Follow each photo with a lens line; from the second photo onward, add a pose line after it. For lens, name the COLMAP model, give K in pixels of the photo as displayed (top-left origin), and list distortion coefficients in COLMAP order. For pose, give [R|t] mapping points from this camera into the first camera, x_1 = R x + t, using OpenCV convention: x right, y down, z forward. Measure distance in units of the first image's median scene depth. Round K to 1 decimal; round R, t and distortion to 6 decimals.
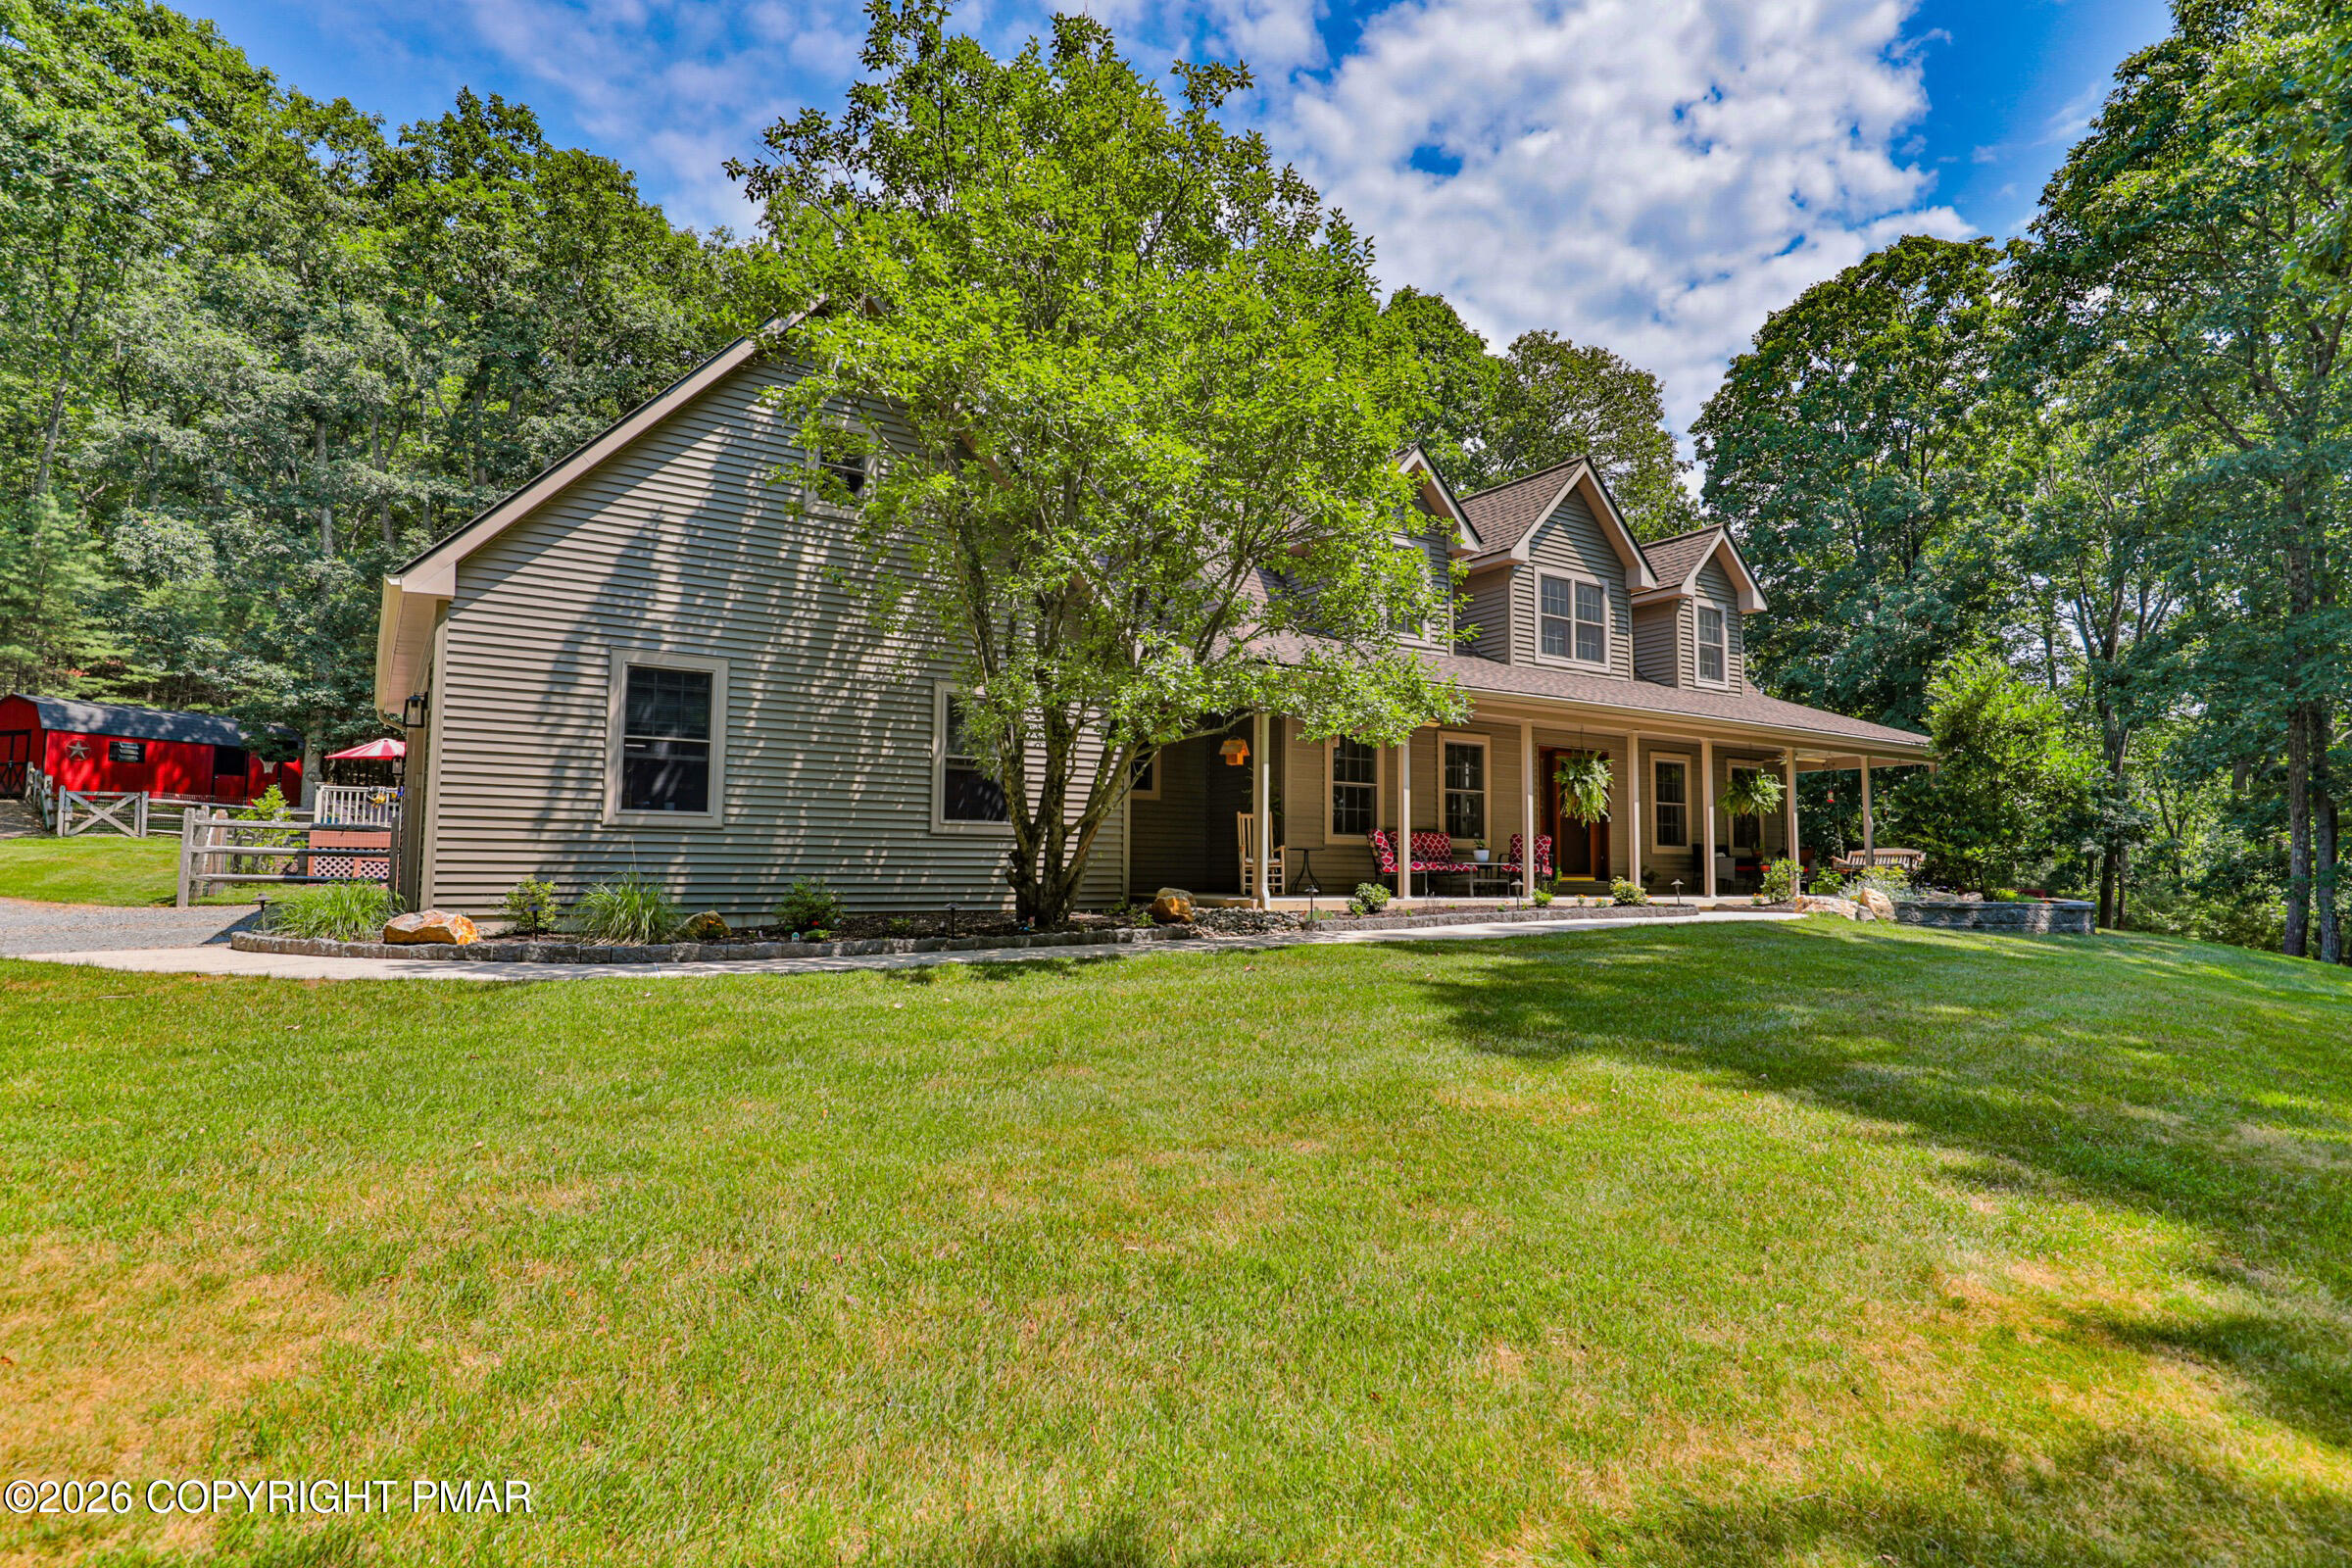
lens RADIAL K [[1198.9, 0, 1176.0], [0, 1198.9, 784.0], [0, 0, 1]] dist [-0.002543, -0.000533]
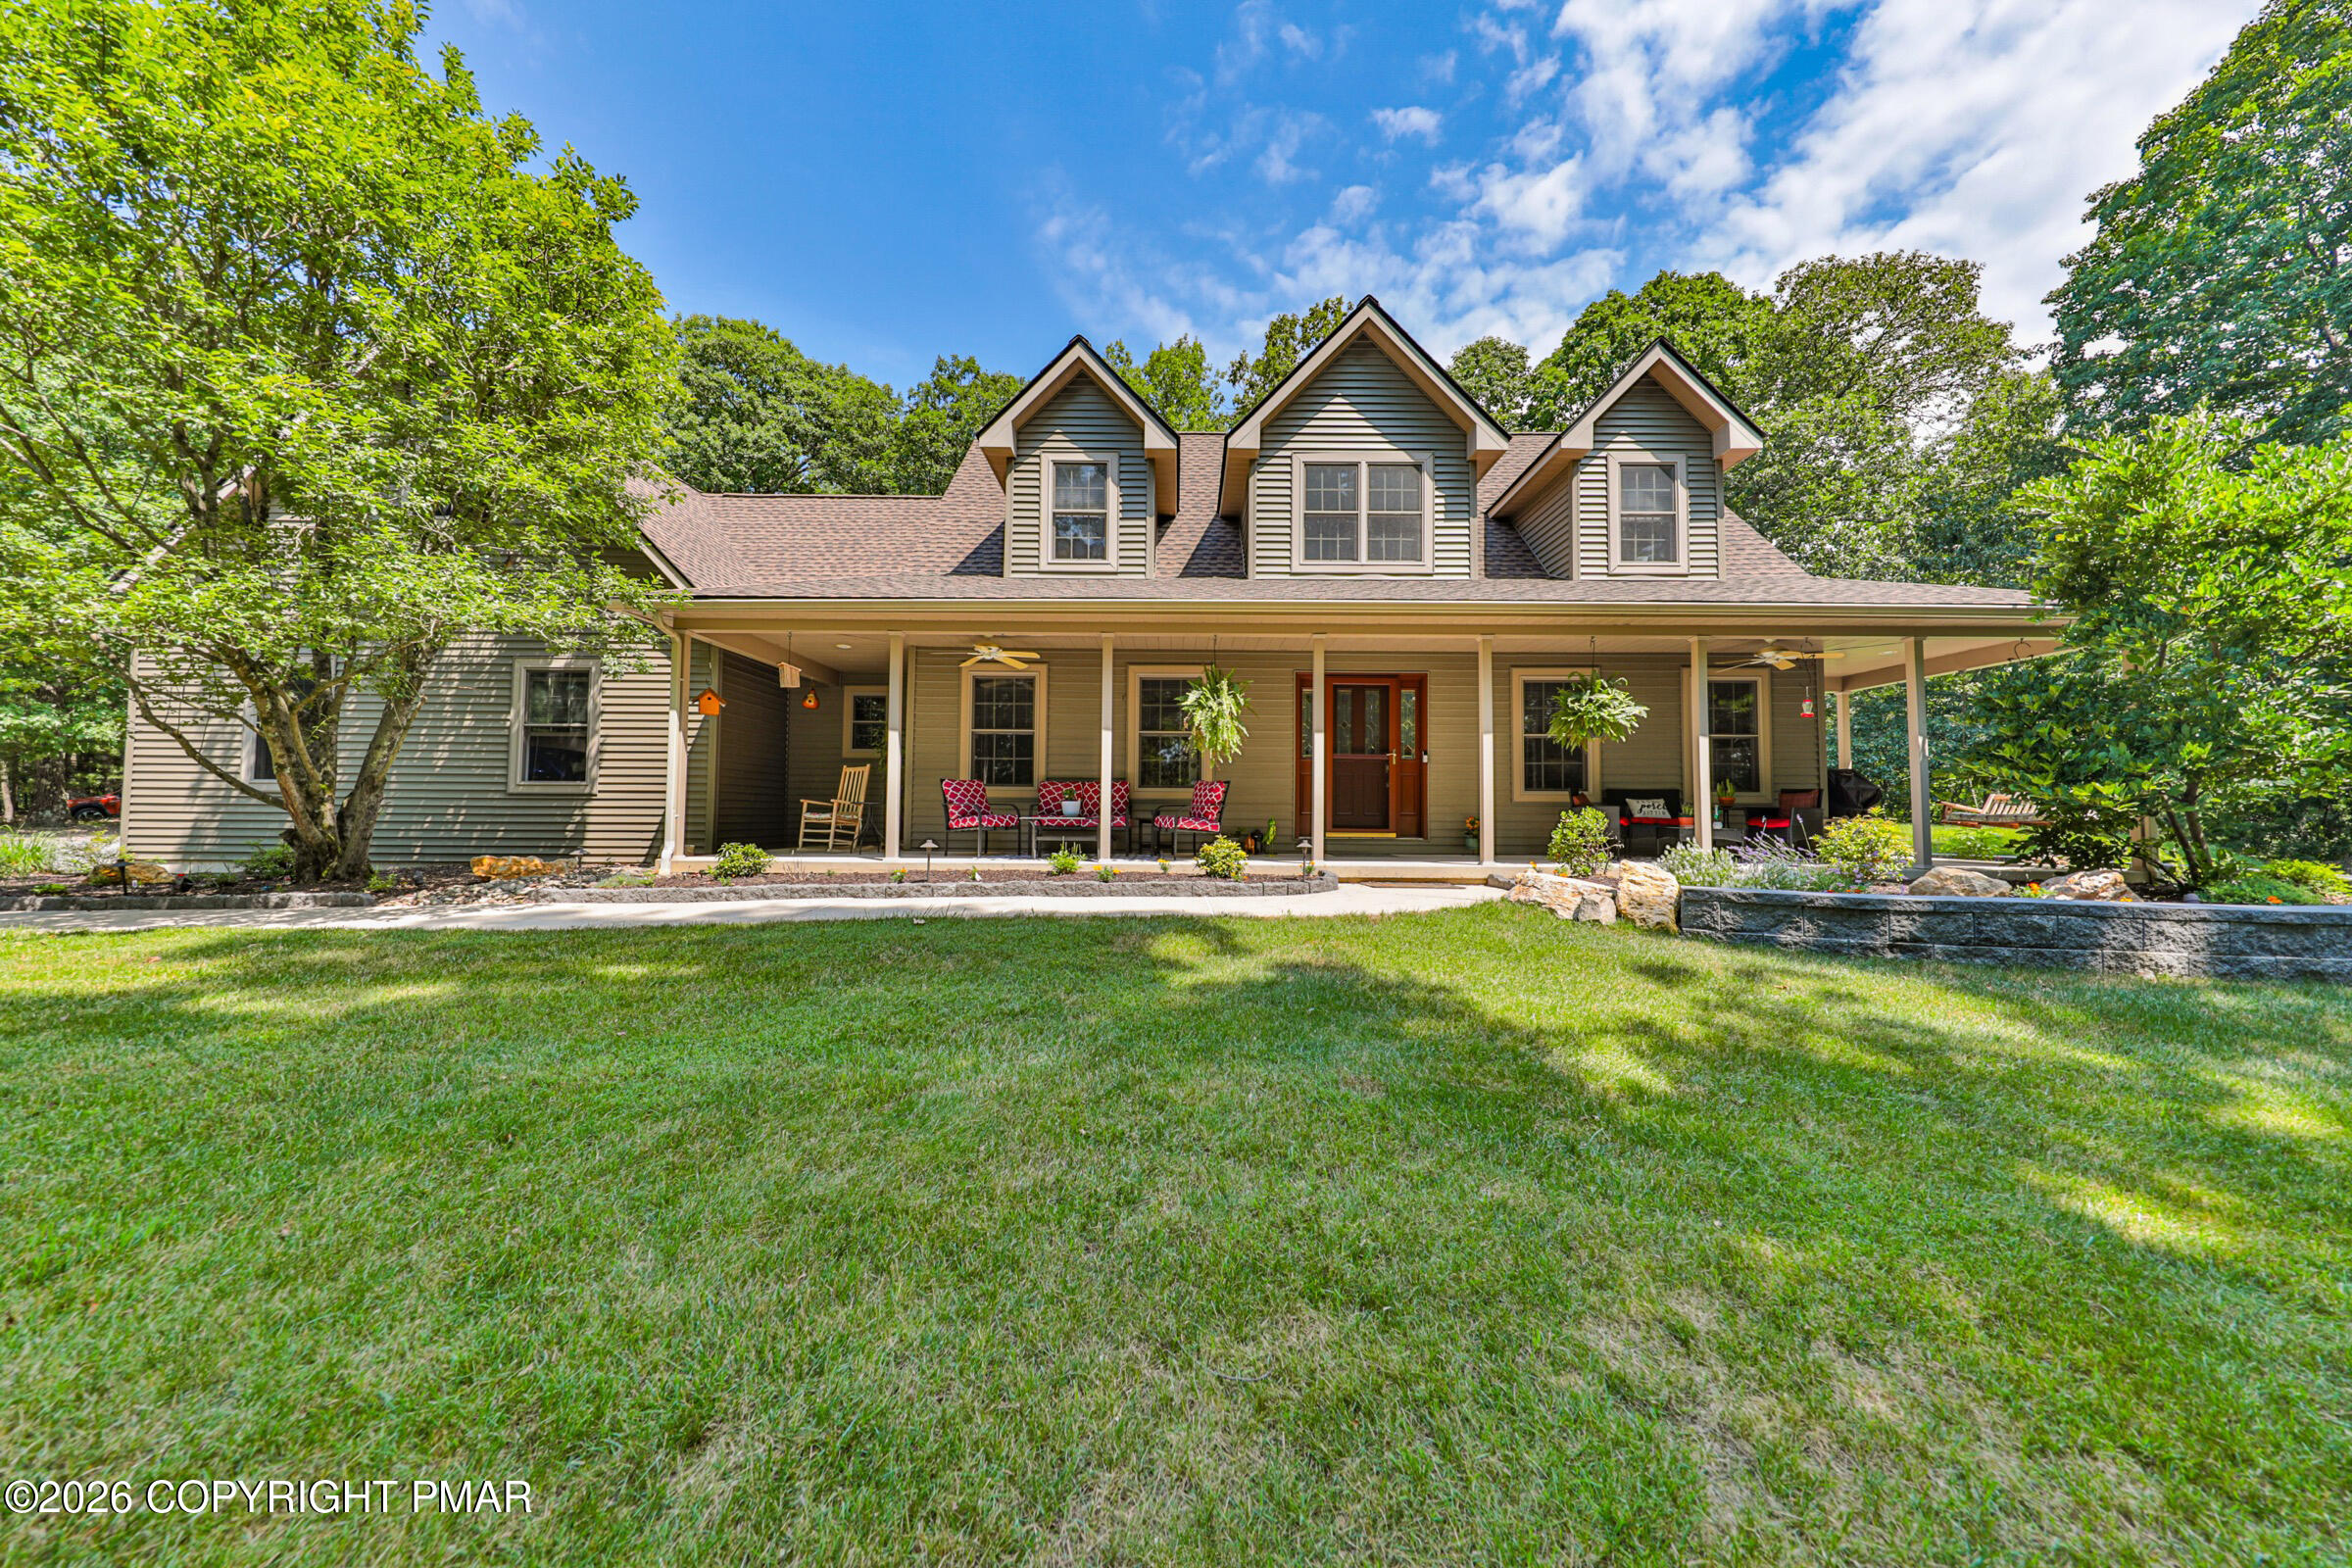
lens RADIAL K [[780.7, 0, 1176.3], [0, 780.7, 788.2], [0, 0, 1]] dist [-0.000151, -0.000262]
pose [[0.845513, -0.026231, -0.533311, 0.500964], [0.038568, 0.999184, 0.012001, 0.035800], [0.532561, -0.030716, 0.845834, 0.491891]]
